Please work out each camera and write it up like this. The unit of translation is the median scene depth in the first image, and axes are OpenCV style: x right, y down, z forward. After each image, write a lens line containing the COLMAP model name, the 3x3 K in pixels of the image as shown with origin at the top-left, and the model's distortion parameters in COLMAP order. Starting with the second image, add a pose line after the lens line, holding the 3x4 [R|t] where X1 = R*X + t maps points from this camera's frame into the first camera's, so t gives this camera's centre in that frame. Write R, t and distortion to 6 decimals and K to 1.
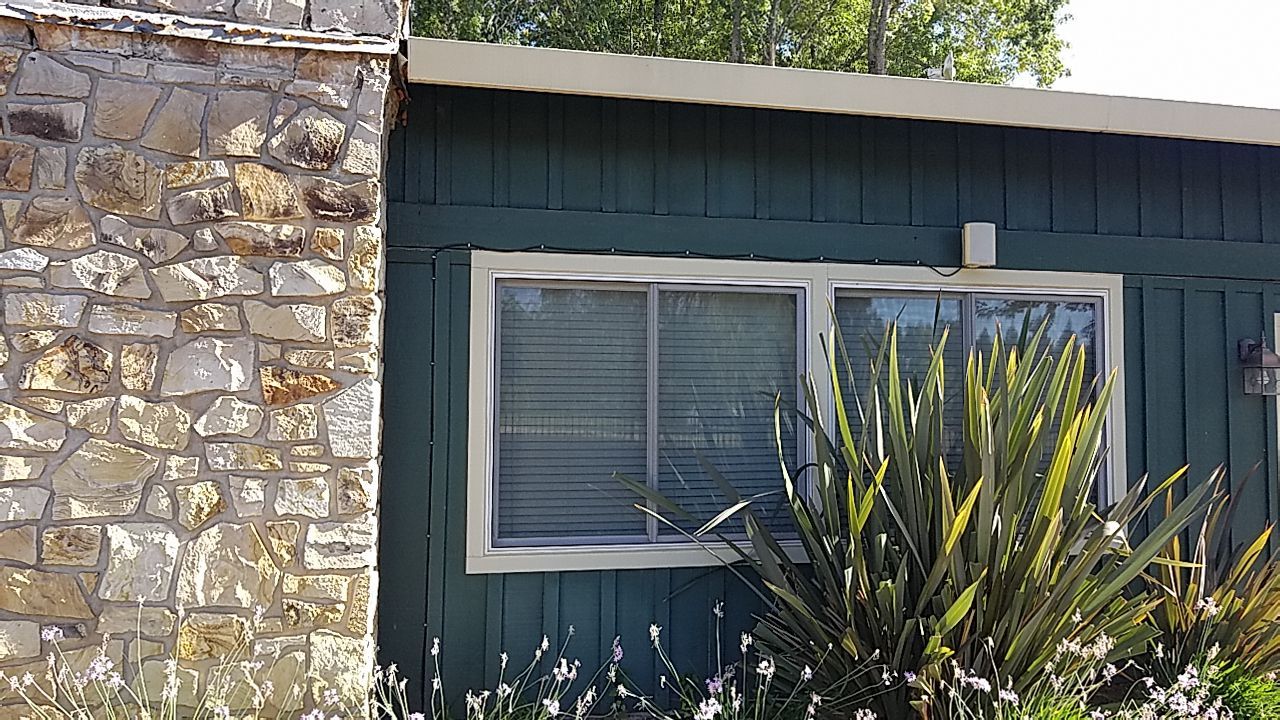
lens RADIAL K [[1016.6, 0, 640.8], [0, 1016.6, 344.3], [0, 0, 1]] dist [0.050643, -0.120386]
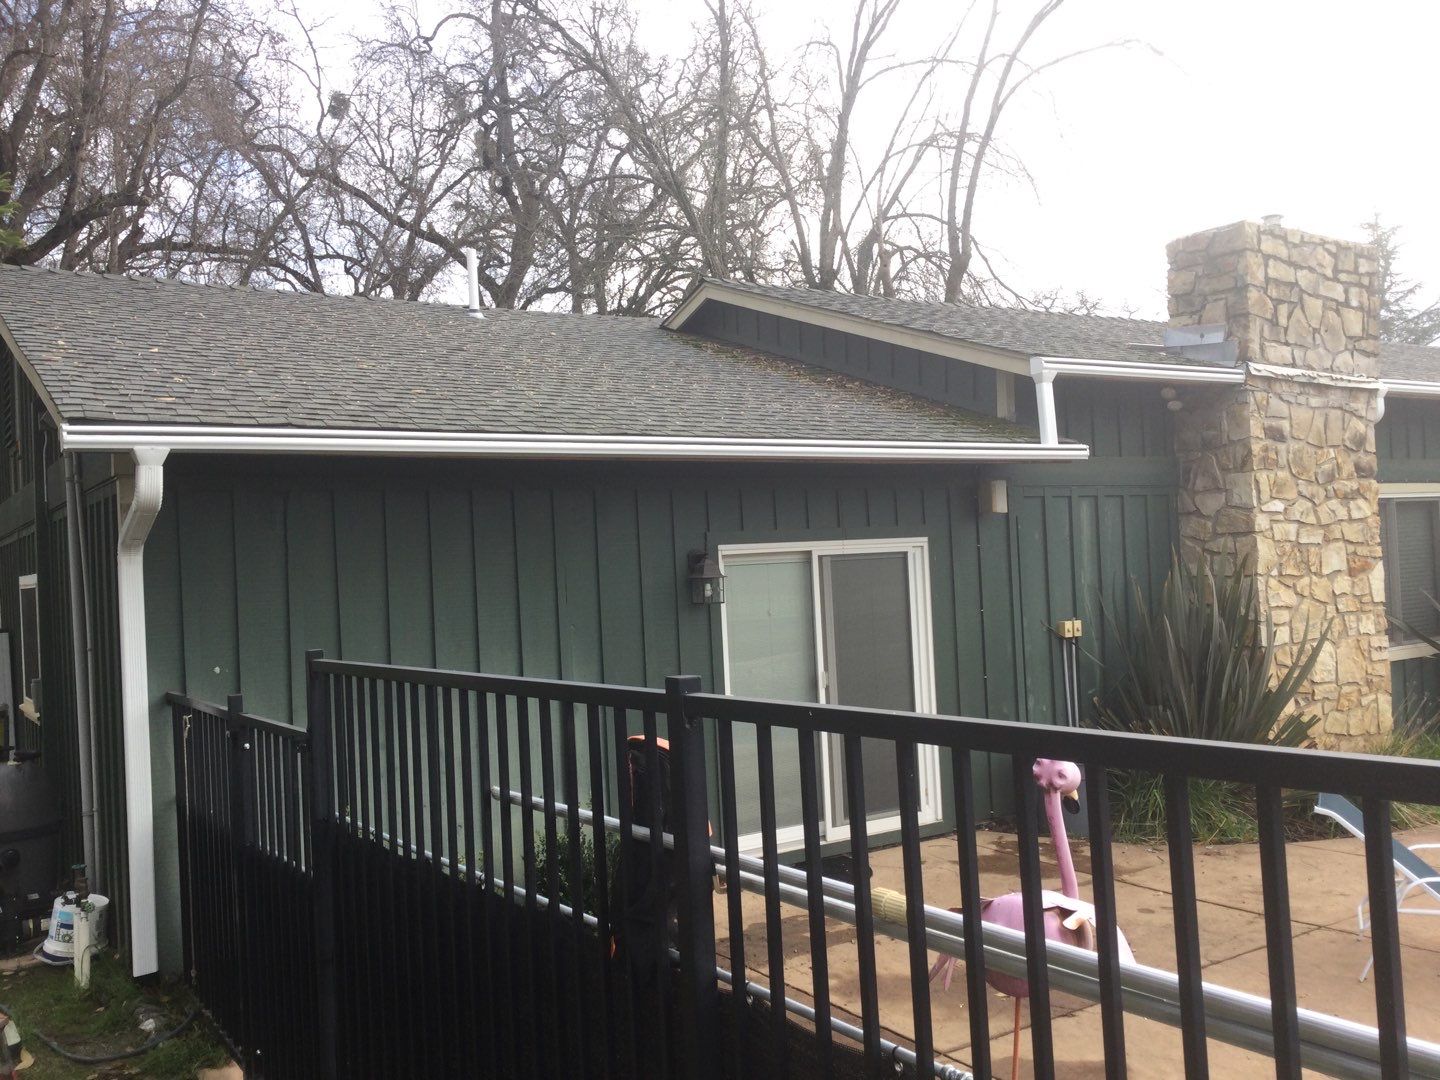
lens RADIAL K [[1289.3, 0, 720.0], [0, 1289.3, 540.0], [0, 0, 1]] dist [0.155141, -0.332610]
pose [[0.933744, -0.041451, 0.355534, -1.984781], [0.027285, 0.998625, 0.044768, -0.127935], [-0.356900, -0.032101, 0.933591, -0.731715]]
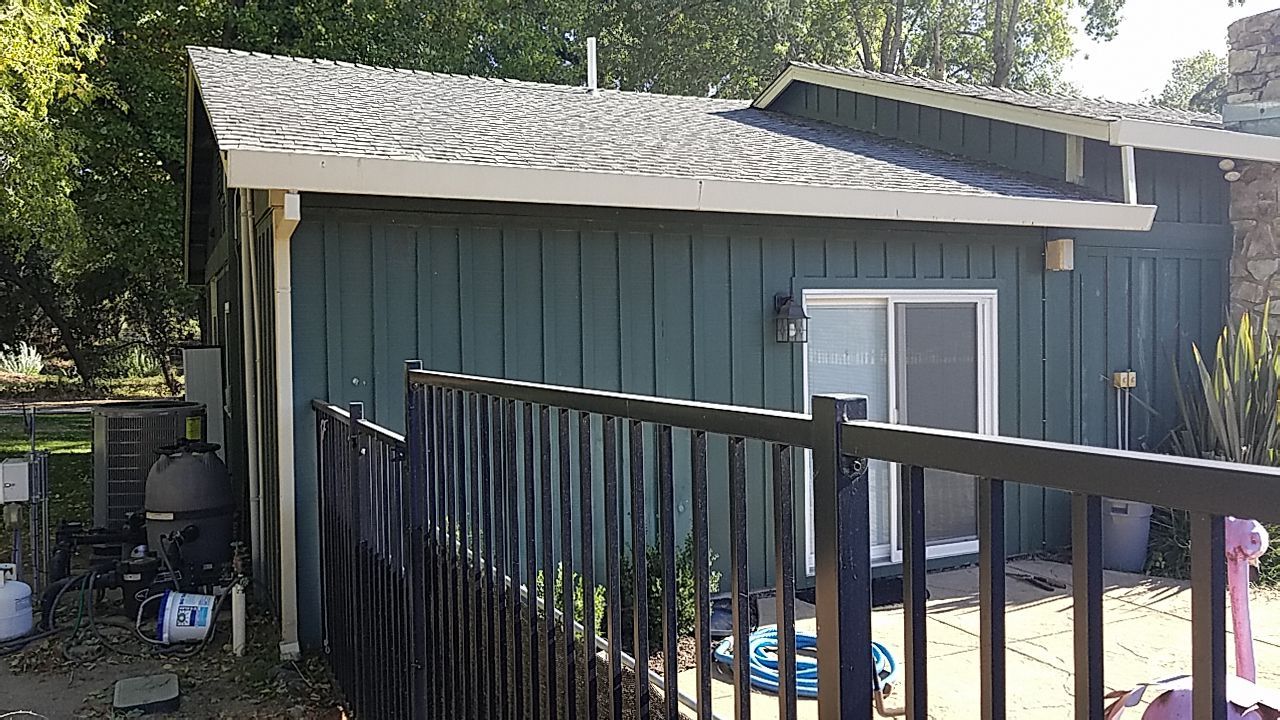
lens RADIAL K [[990.2, 0, 640.0], [0, 990.2, 360.0], [0, 0, 1]] dist [-0.010446, -0.004060]
pose [[0.975077, -0.024871, 0.220467, -1.925658], [0.003299, 0.995212, 0.097682, -0.085517], [-0.221841, -0.094520, 0.970491, -0.485786]]
